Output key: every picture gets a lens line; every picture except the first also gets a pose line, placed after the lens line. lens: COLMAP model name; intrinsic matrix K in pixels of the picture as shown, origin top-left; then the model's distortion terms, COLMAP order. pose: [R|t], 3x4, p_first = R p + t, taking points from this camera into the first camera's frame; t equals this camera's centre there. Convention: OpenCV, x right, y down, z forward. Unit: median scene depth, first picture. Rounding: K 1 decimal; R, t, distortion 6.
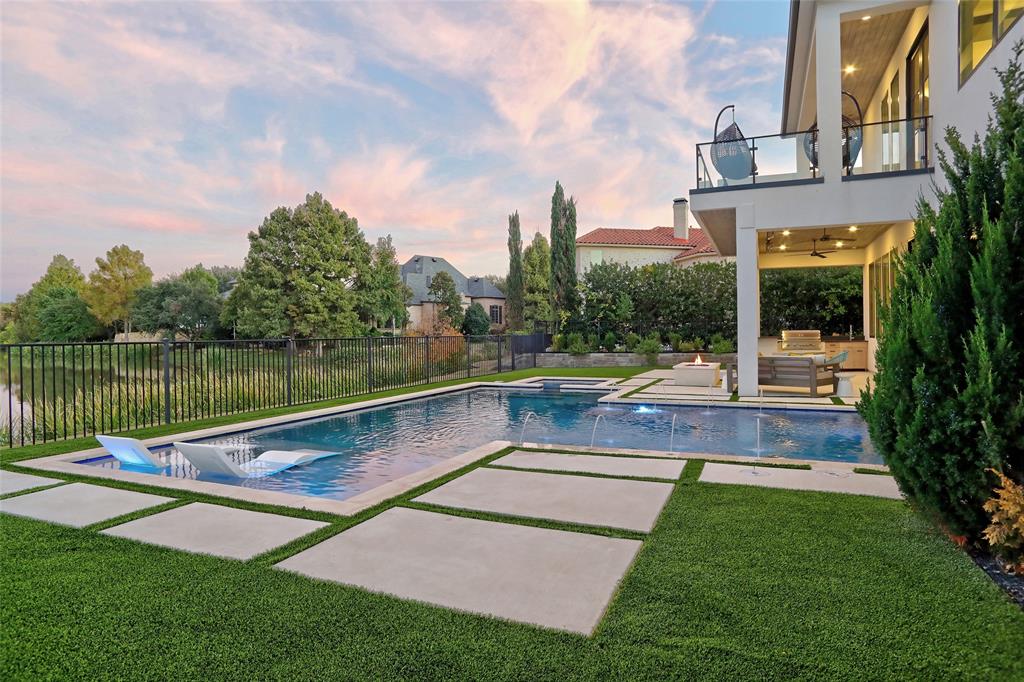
lens RADIAL K [[588.8, 0, 508.3], [0, 588.8, 336.7], [0, 0, 1]] dist [-0.042441, 0.002608]
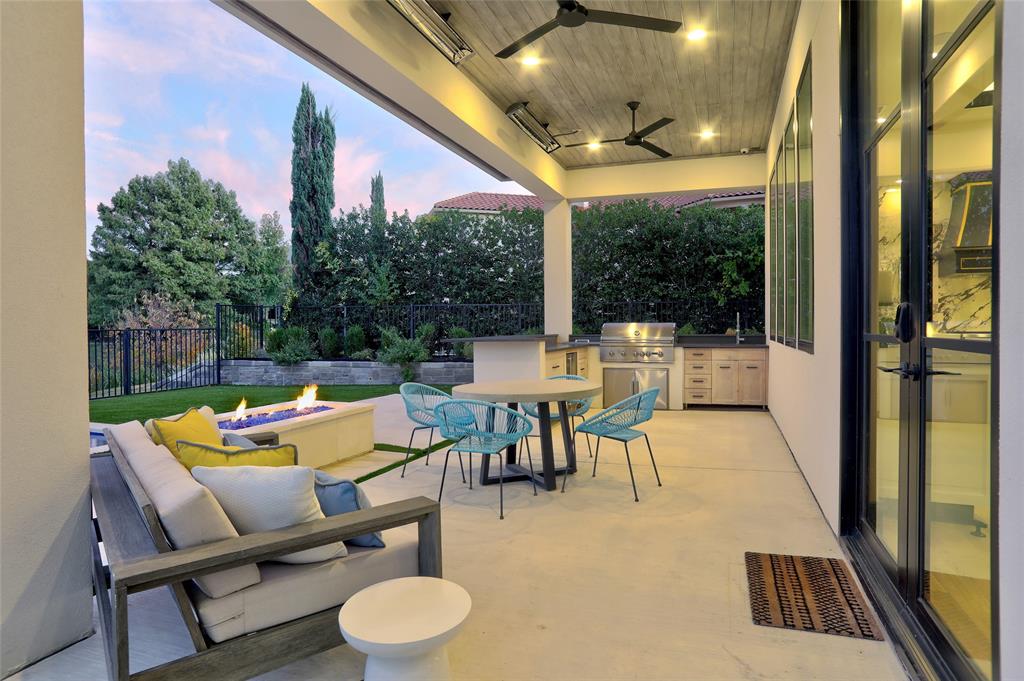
lens RADIAL K [[577.1, 0, 502.0], [0, 577.1, 330.6], [0, 0, 1]] dist [-0.017551, 0.001881]
pose [[0.998907, 0.004466, 0.046538, 0.106129], [-0.004625, 0.999984, 0.003300, -0.001611], [-0.046522, -0.003512, 0.998911, 0.151803]]
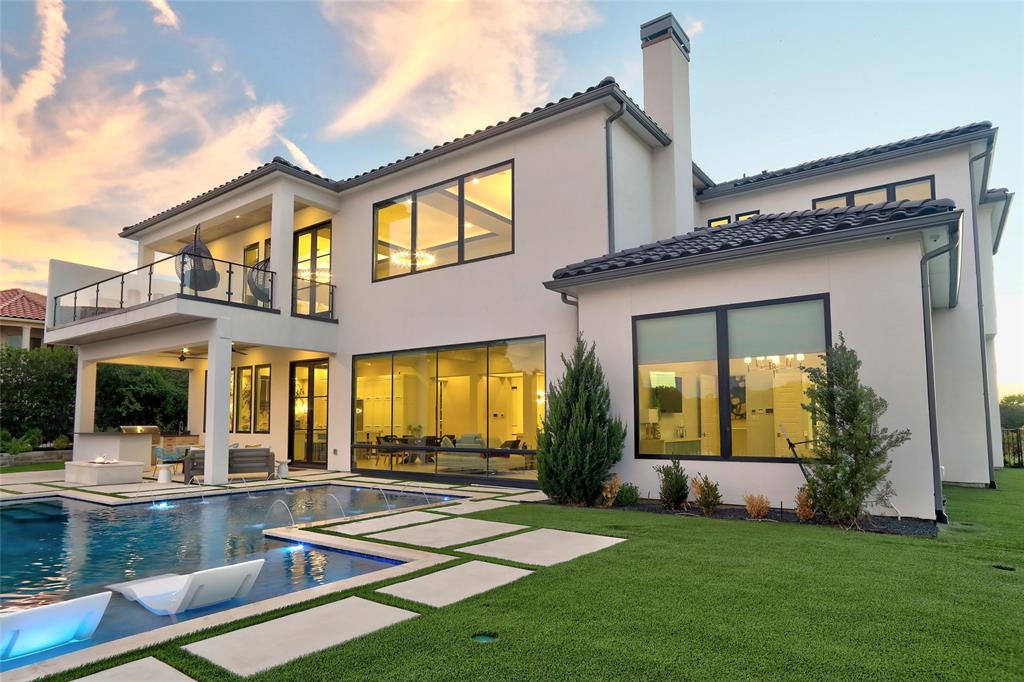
lens RADIAL K [[588.8, 0, 508.3], [0, 588.8, 336.7], [0, 0, 1]] dist [-0.042441, 0.002608]
pose [[0.224227, 0.147552, 0.963302, -0.107590], [0.011586, 0.987998, -0.154032, -0.000410], [-0.974468, 0.045699, 0.219826, 0.034351]]
